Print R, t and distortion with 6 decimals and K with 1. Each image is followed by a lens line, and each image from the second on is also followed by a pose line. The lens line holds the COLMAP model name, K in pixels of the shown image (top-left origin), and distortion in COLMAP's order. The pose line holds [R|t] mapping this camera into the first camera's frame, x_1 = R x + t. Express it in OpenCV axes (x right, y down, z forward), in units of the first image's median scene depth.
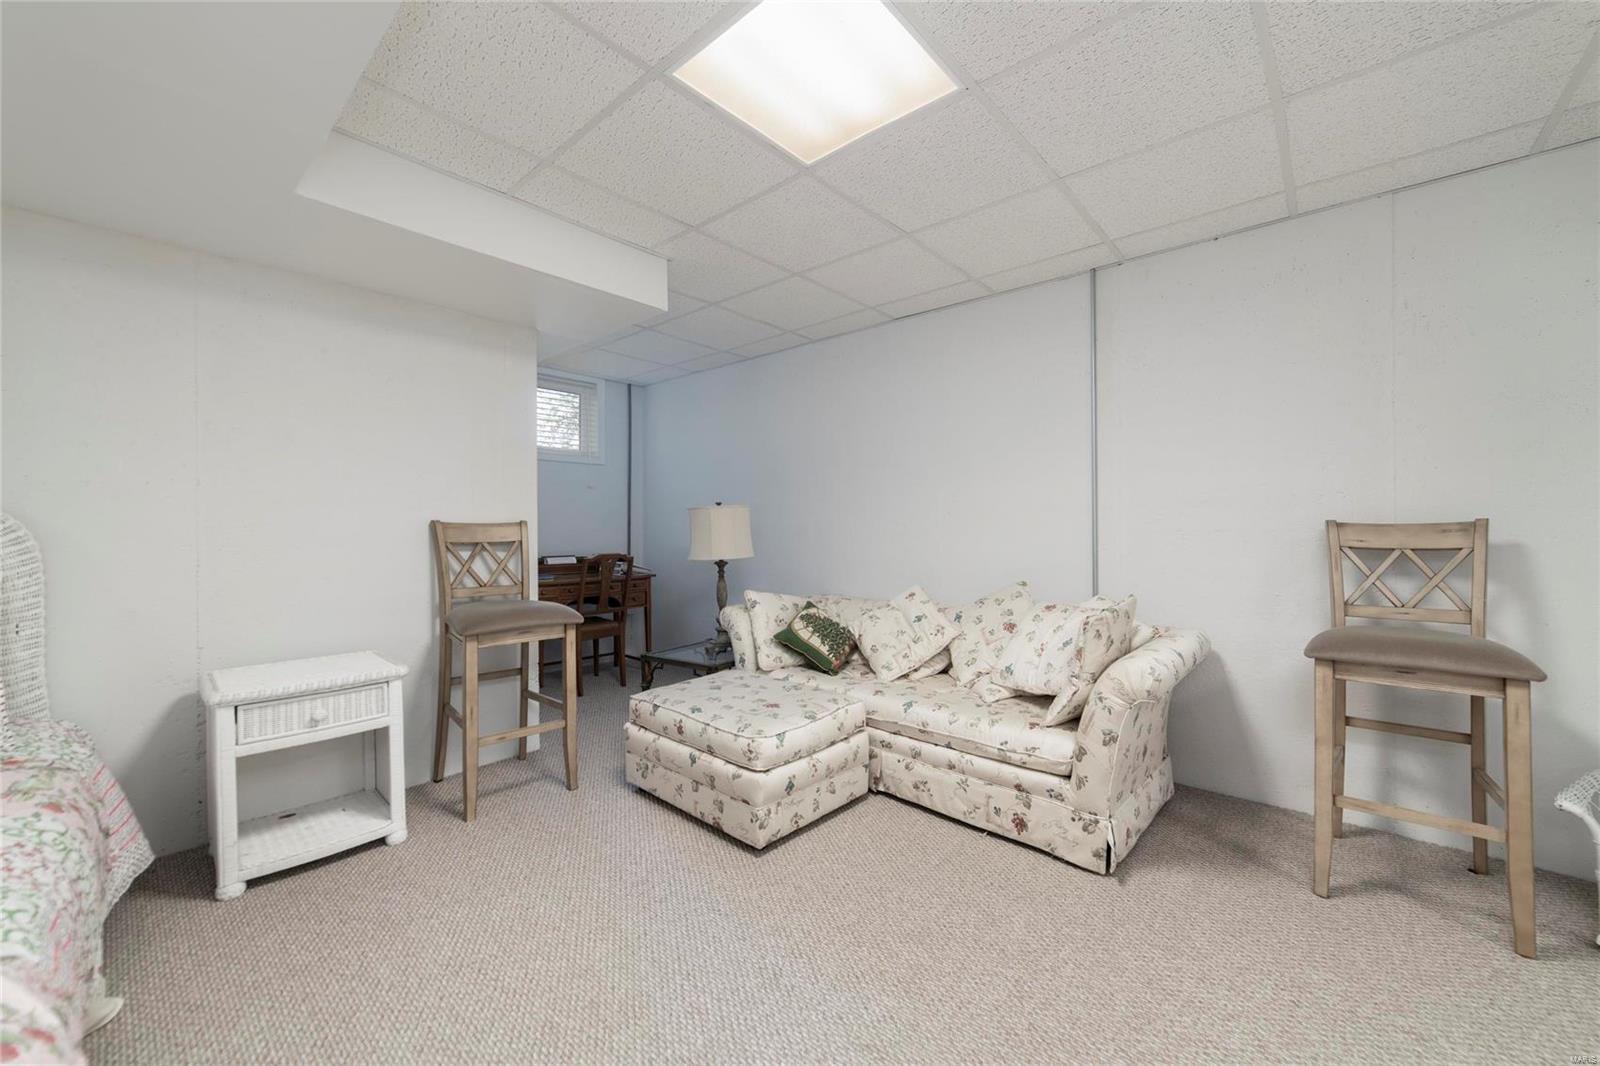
lens RADIAL K [[624.7, 0, 816.3], [0, 624.7, 524.9], [0, 0, 1]] dist [-0.010861, 0.000278]
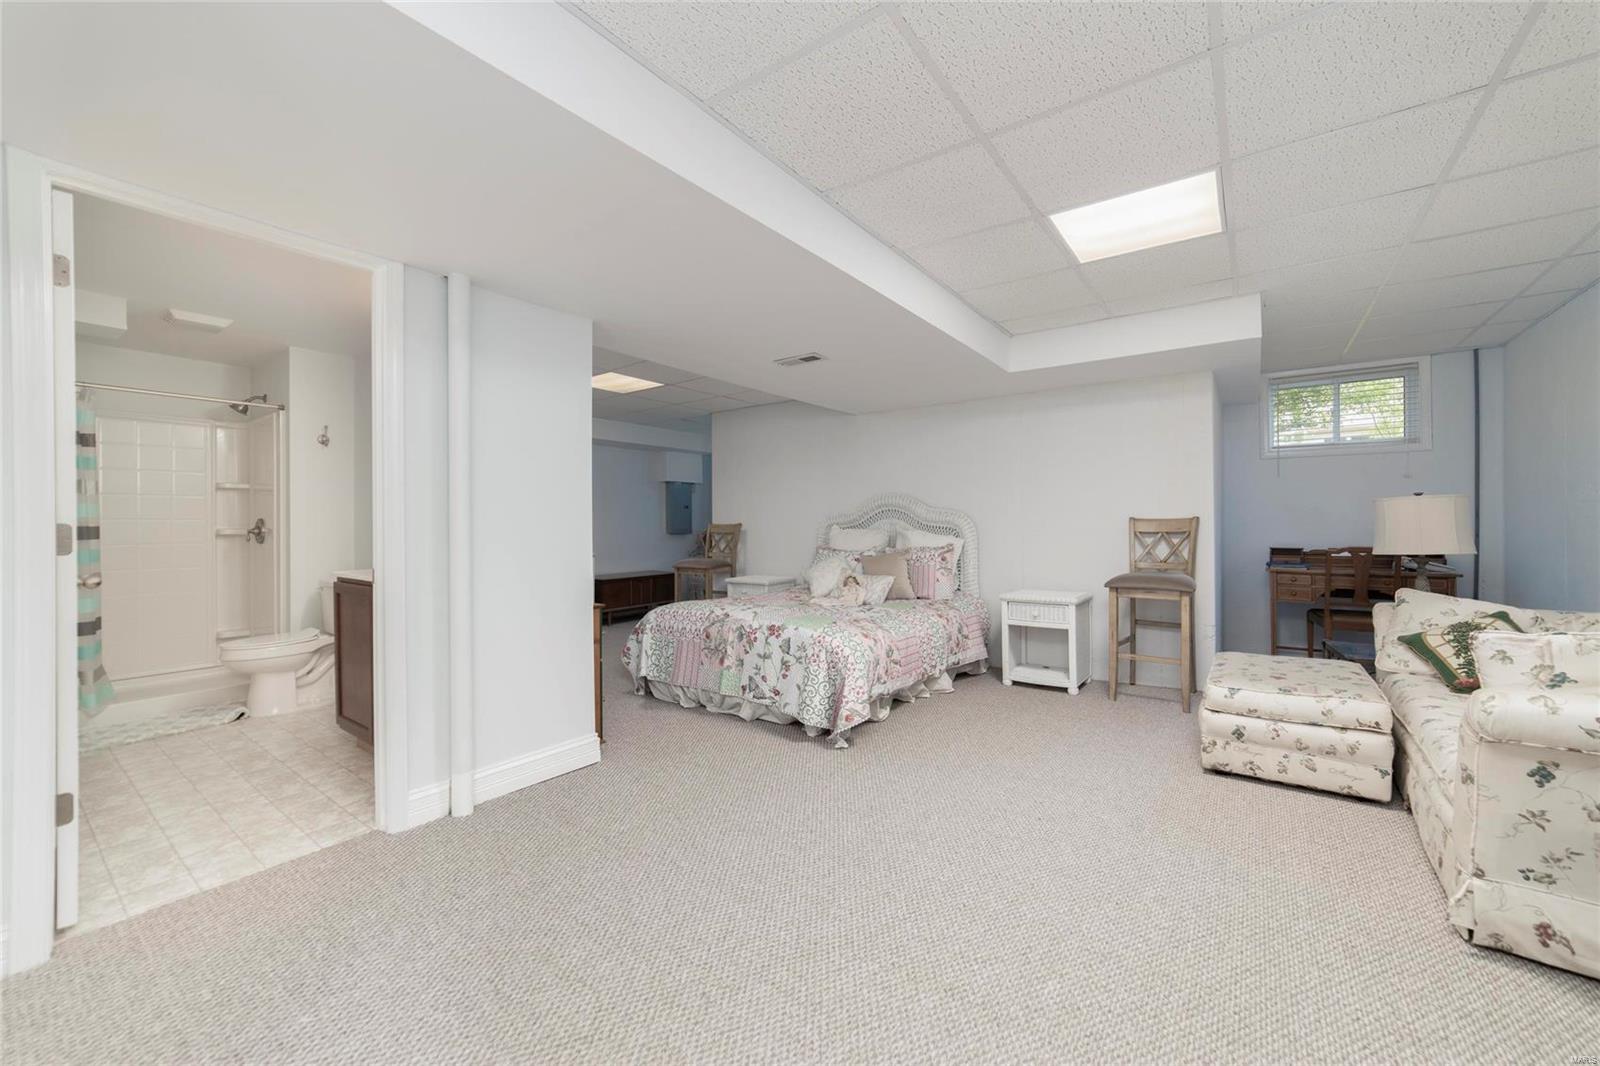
lens RADIAL K [[619.8, 0, 811.1], [0, 619.8, 523.9], [0, 0, 1]] dist [-0.001137, 0.000298]
pose [[0.093844, -0.000166, -0.995587, 1.076887], [0.009334, 0.999956, 0.000714, 0.000923], [0.995543, -0.009360, 0.093842, 0.057410]]
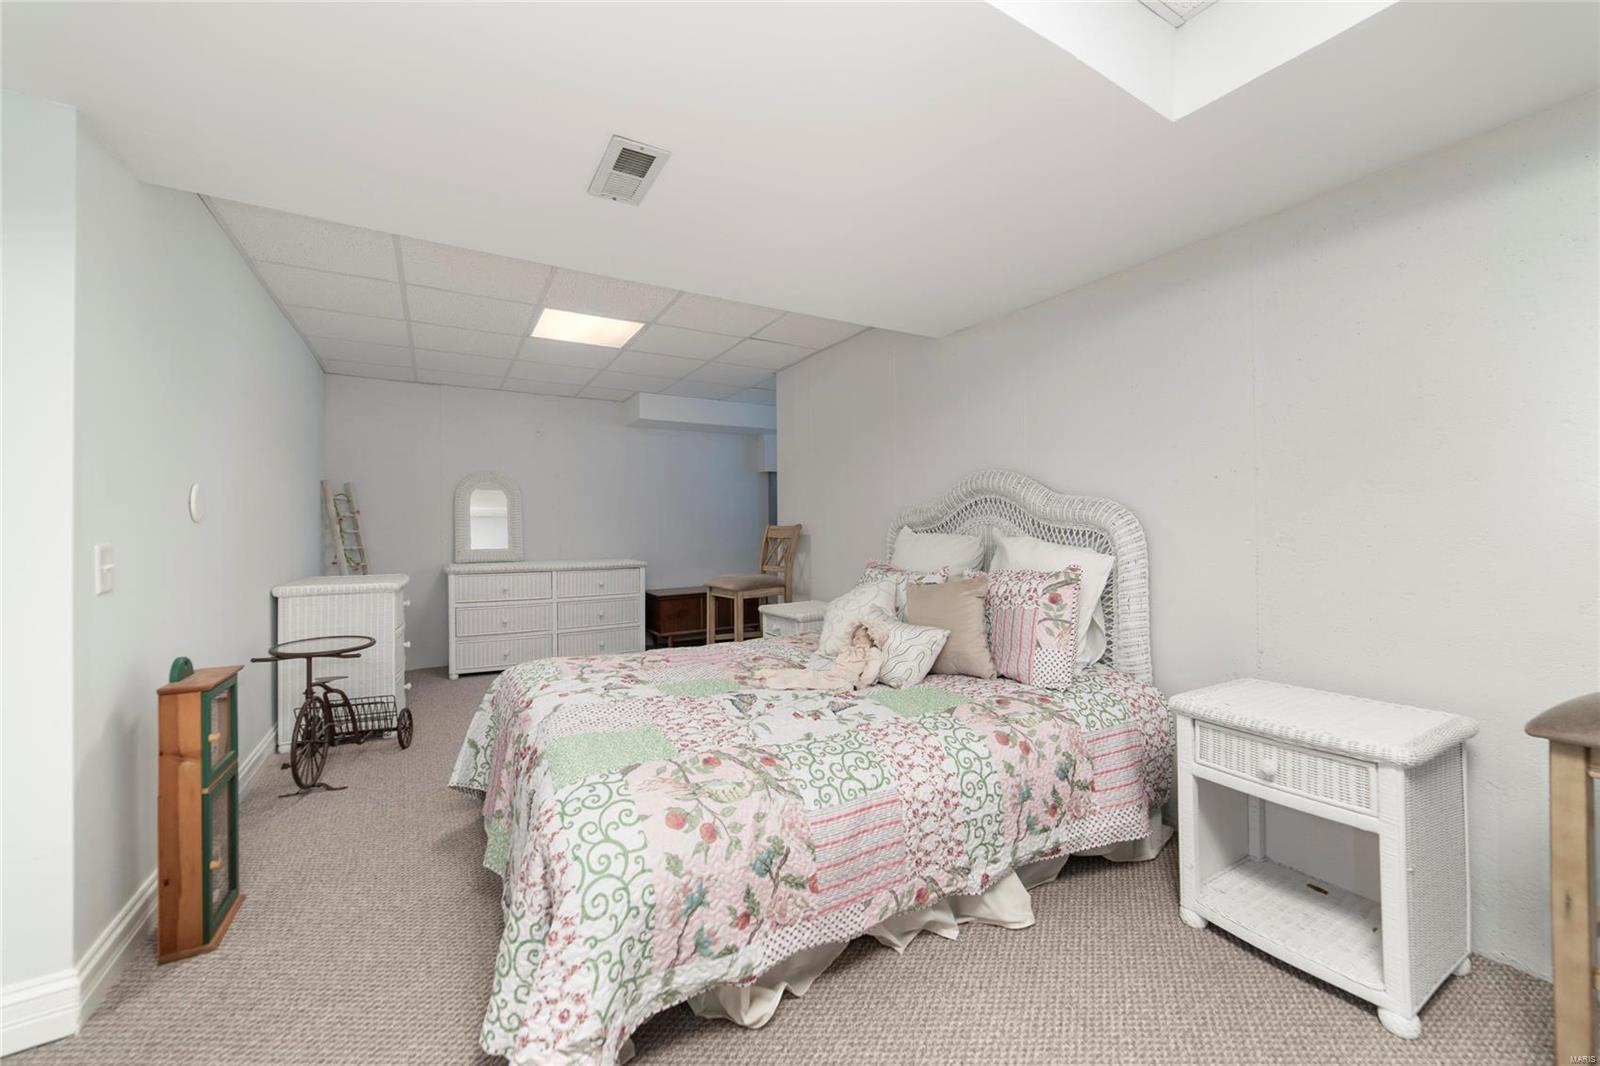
lens RADIAL K [[619.8, 0, 811.1], [0, 619.8, 523.9], [0, 0, 1]] dist [-0.001137, 0.000298]
pose [[-0.302569, 0.001221, -0.953127, 0.082887], [0.013504, 0.999904, -0.003006, 0.002875], [0.953032, -0.013781, -0.302557, 0.635432]]
